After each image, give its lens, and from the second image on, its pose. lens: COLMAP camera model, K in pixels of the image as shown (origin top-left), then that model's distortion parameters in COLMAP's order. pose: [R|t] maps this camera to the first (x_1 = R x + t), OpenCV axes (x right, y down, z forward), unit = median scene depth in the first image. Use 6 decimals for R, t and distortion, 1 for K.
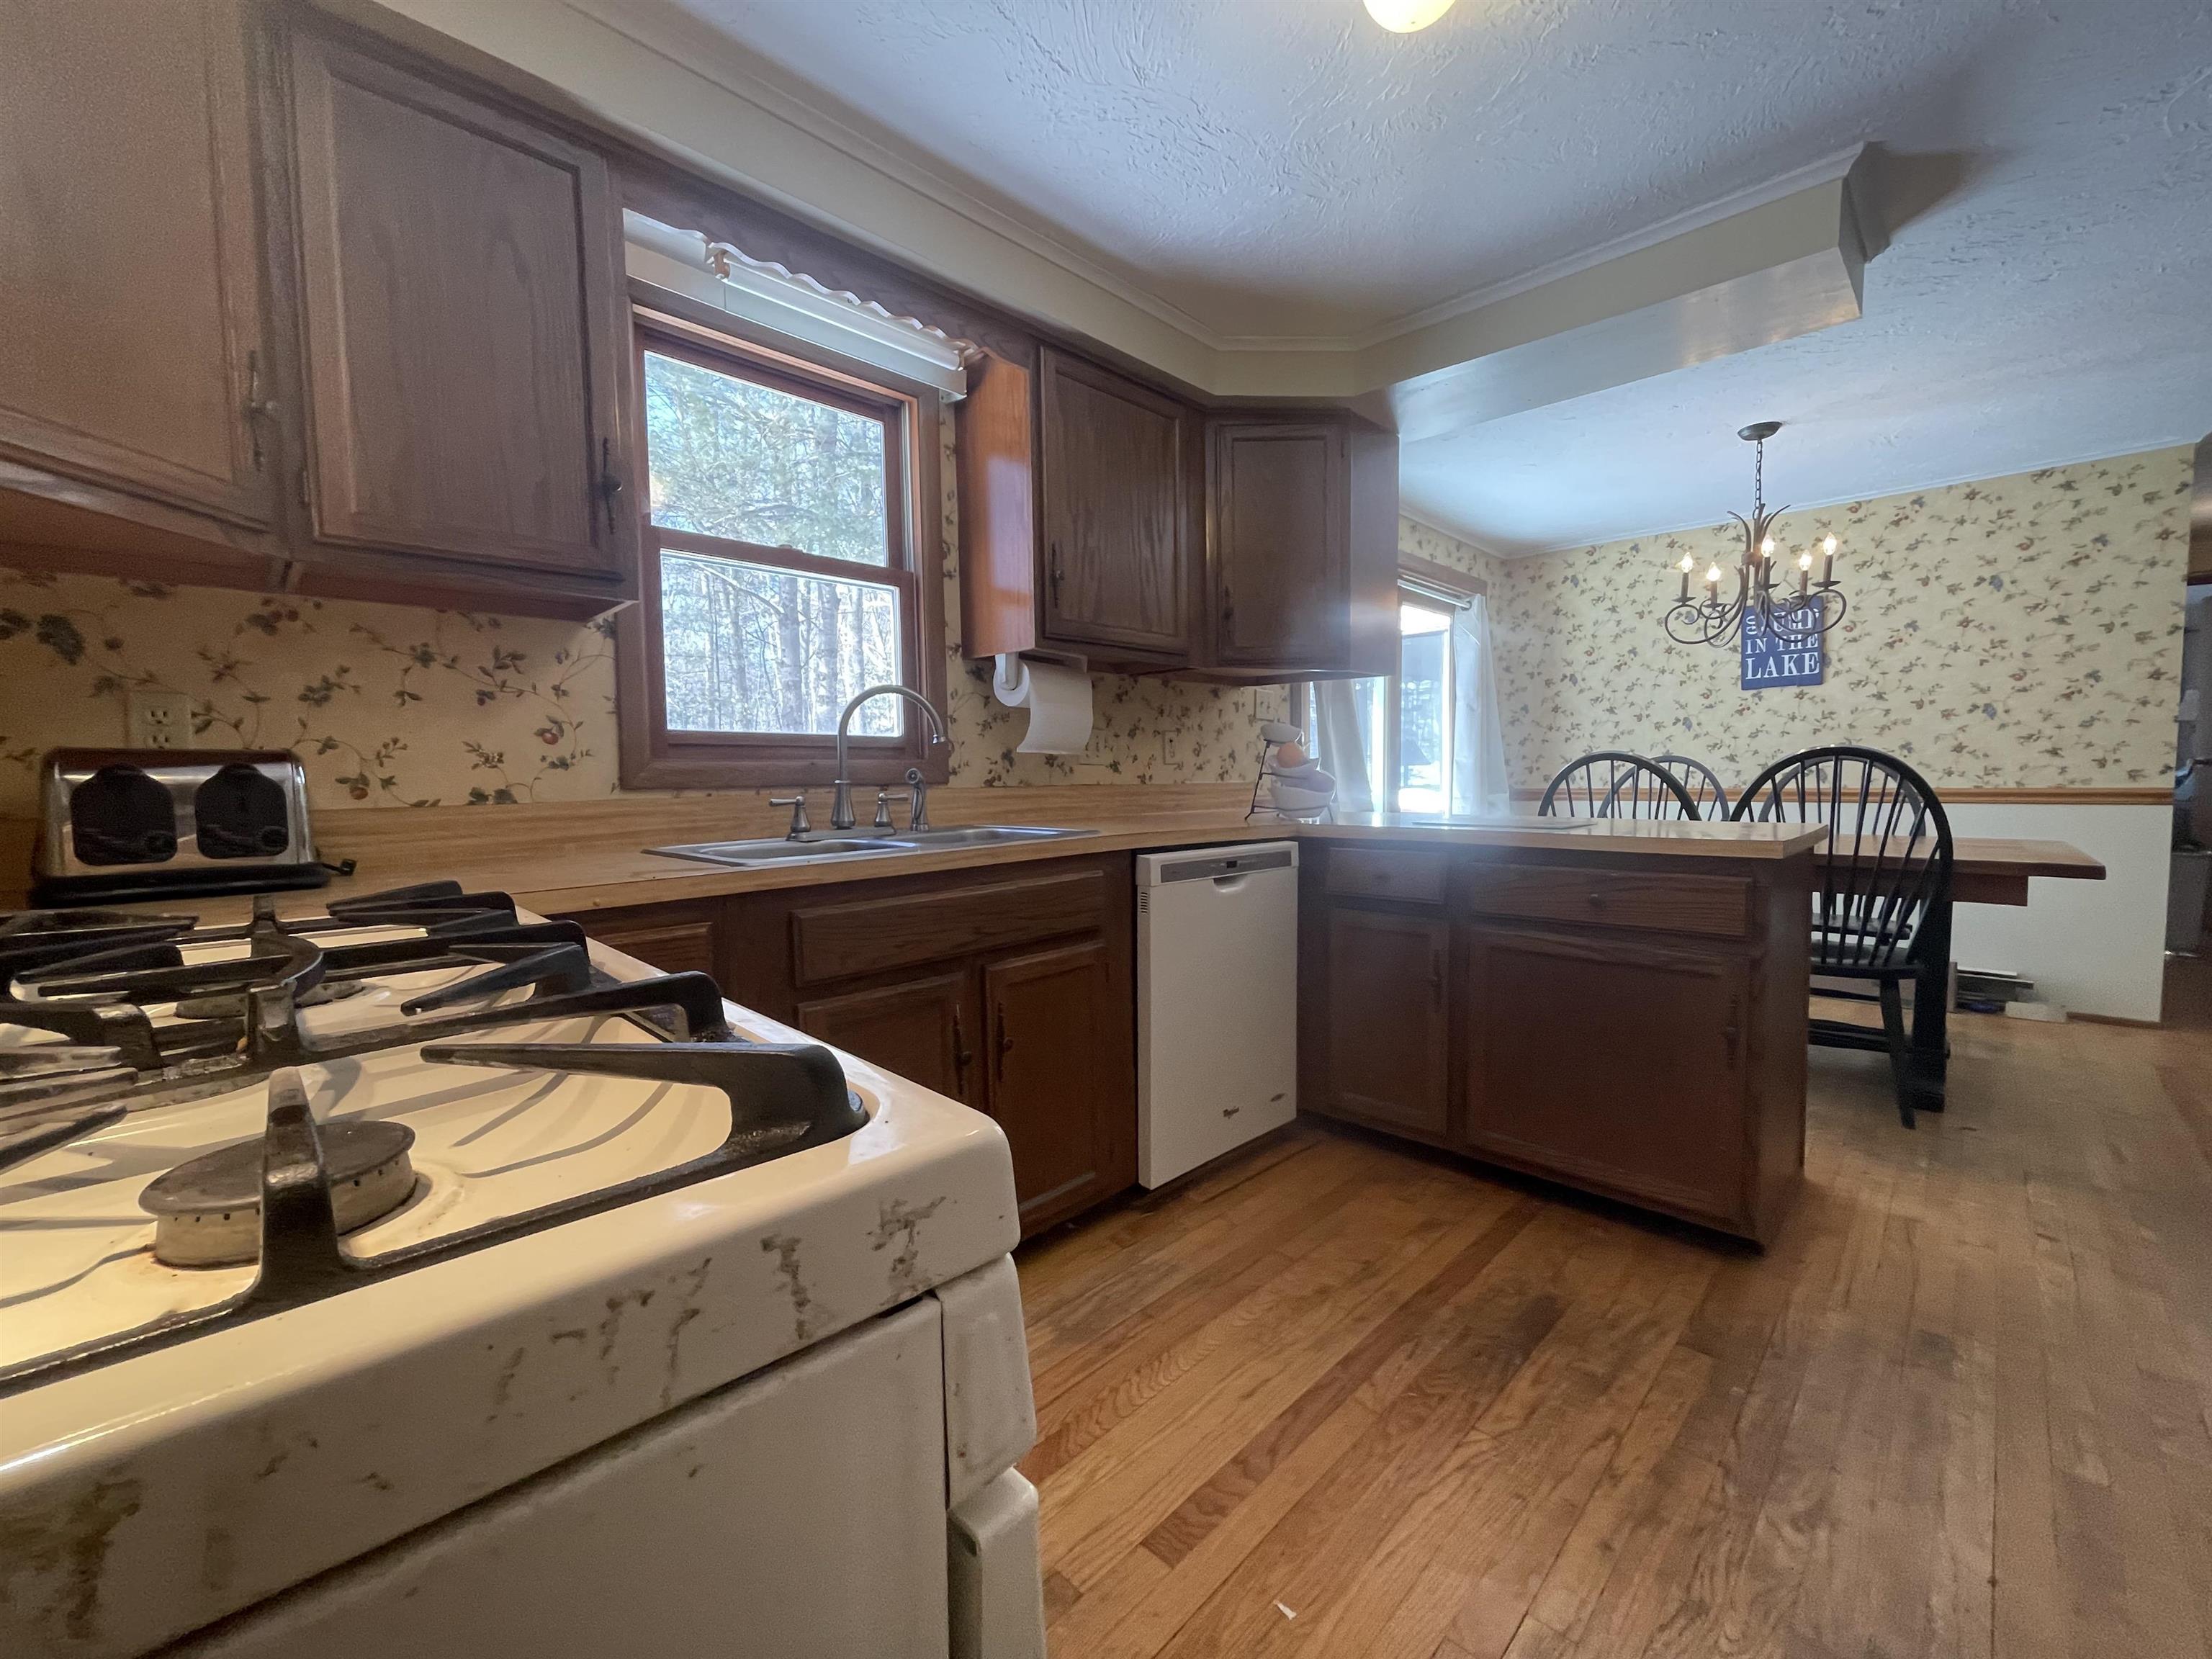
lens RADIAL K [[891.5, 0, 1100.9], [0, 891.5, 829.7], [0, 0, 1]] dist [0.000421, -0.000192]
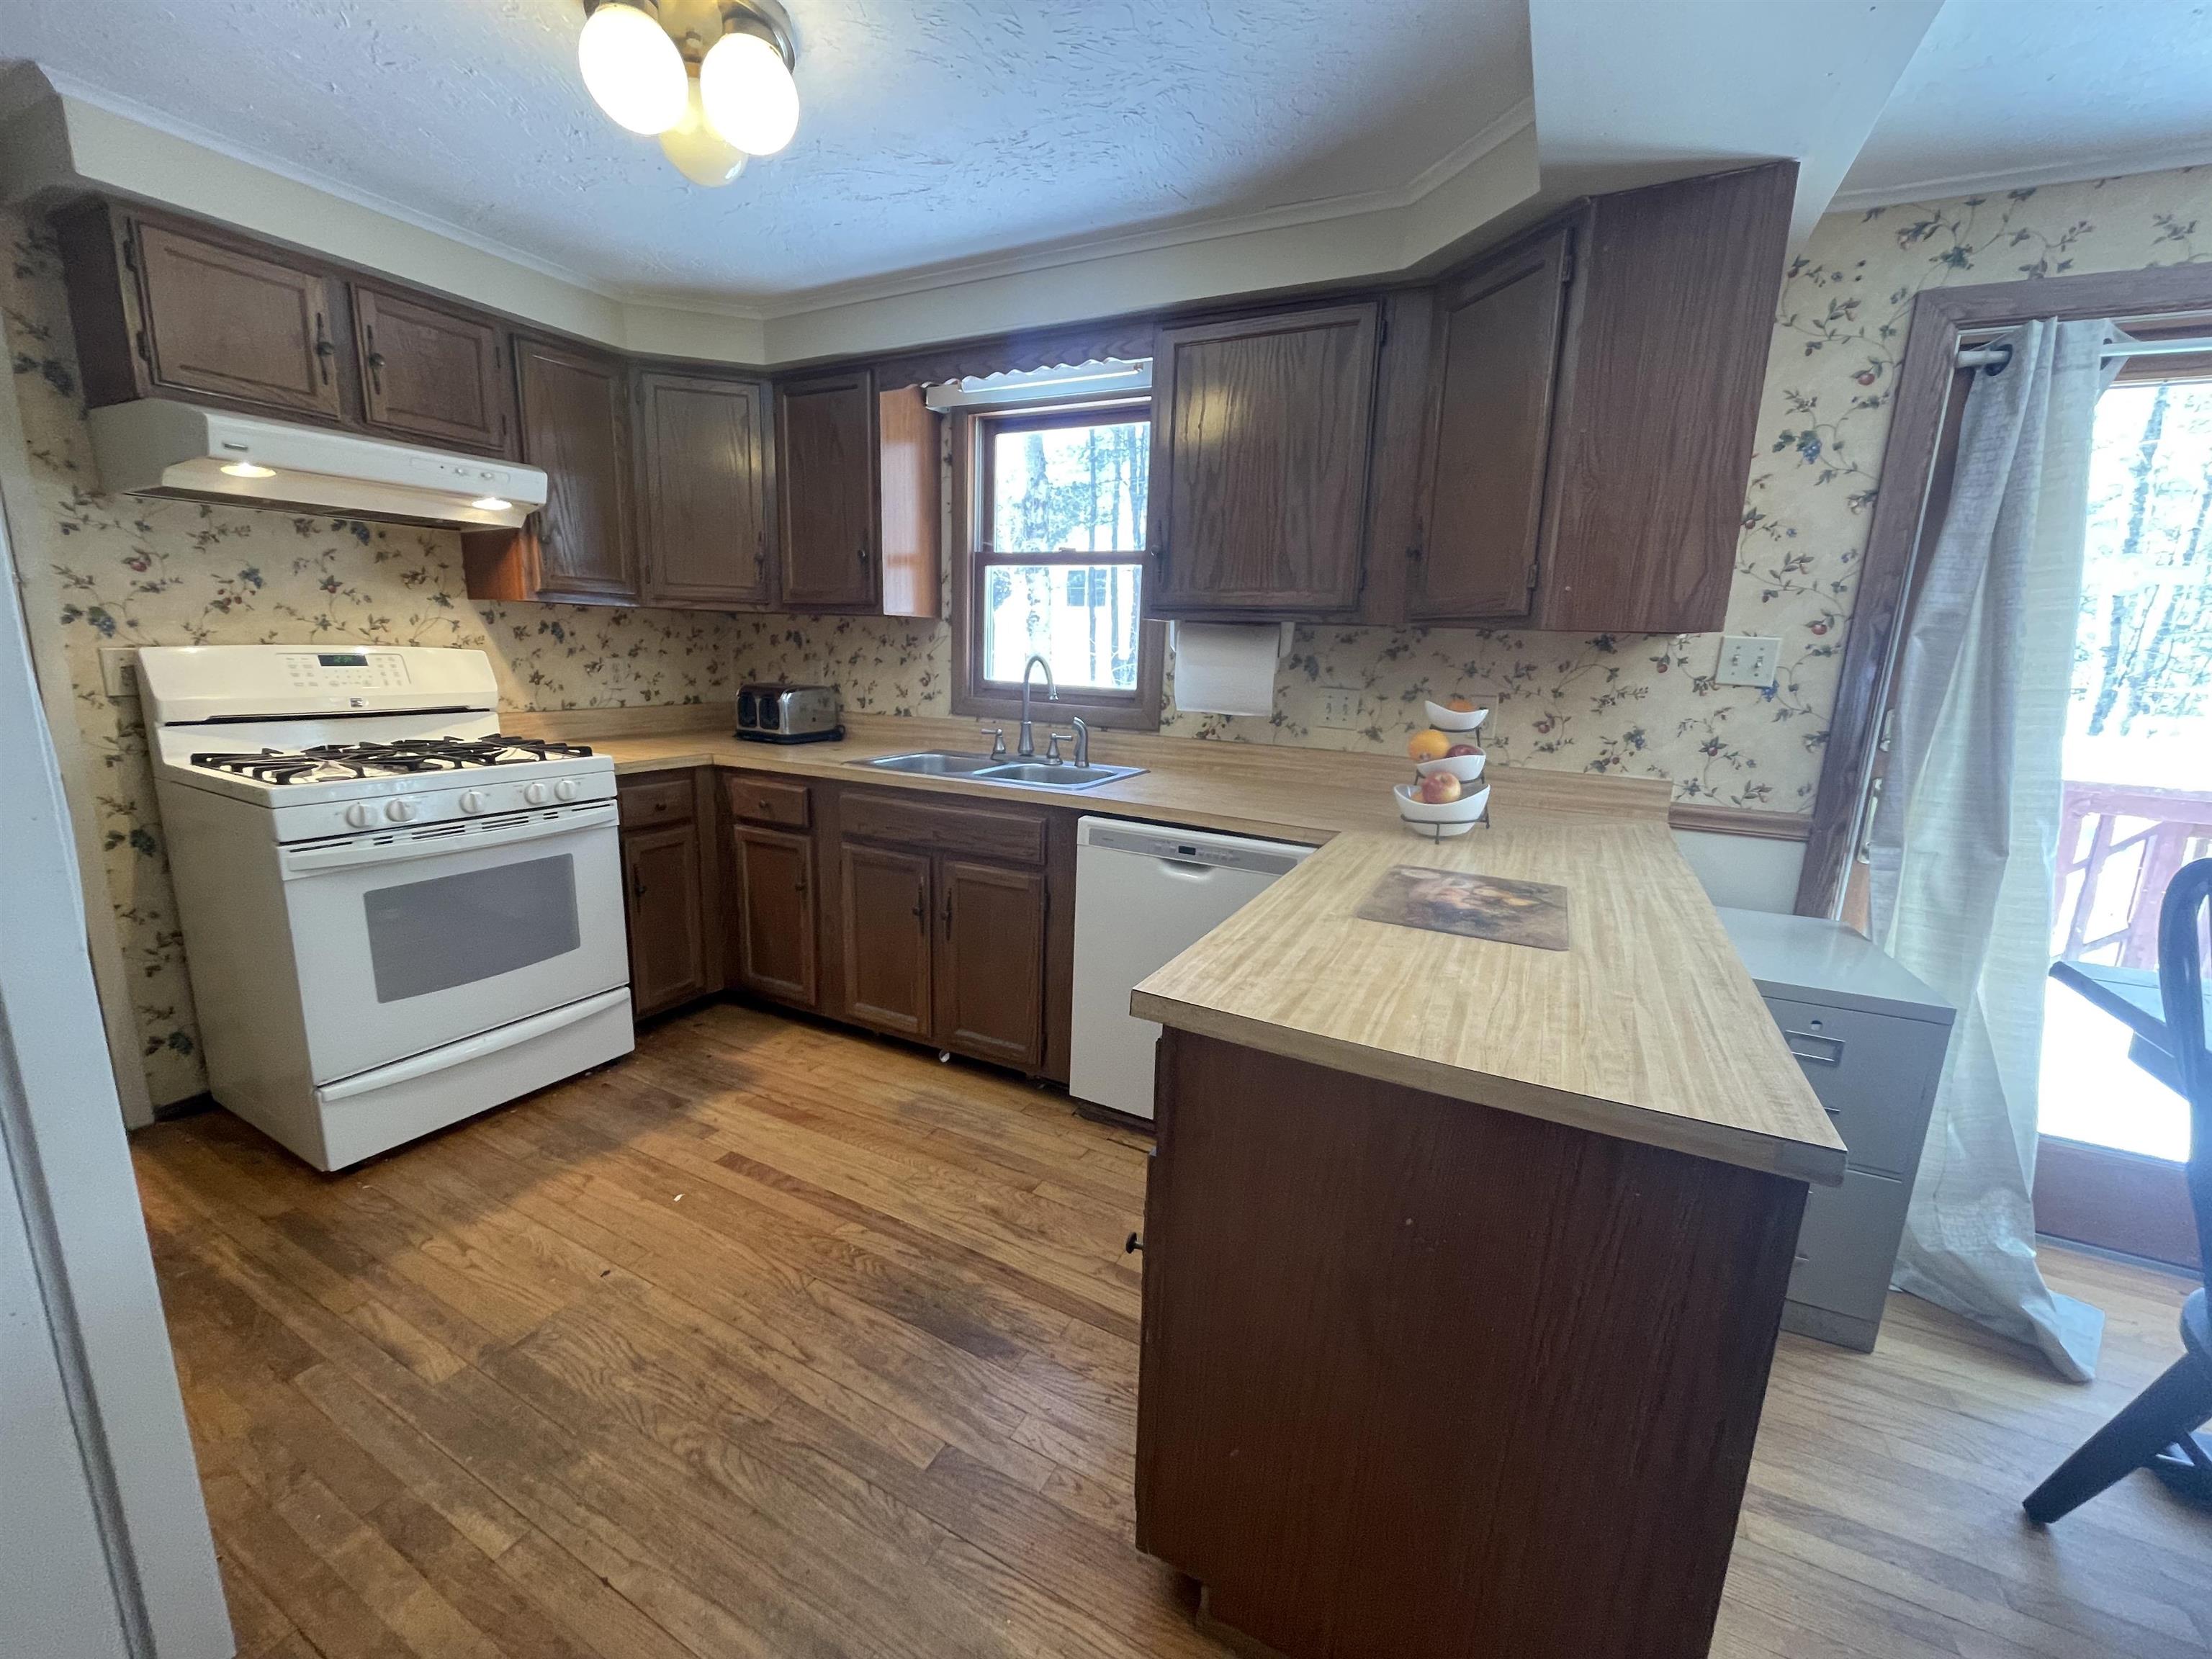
lens RADIAL K [[898.5, 0, 1097.5], [0, 898.5, 826.2], [0, 0, 1]] dist [-0.001946, 0.000201]
pose [[0.293561, 0.216122, -0.931189, 0.823213], [-0.097399, 0.975801, 0.195771, -0.135502], [0.950965, 0.033226, 0.307507, 0.494052]]
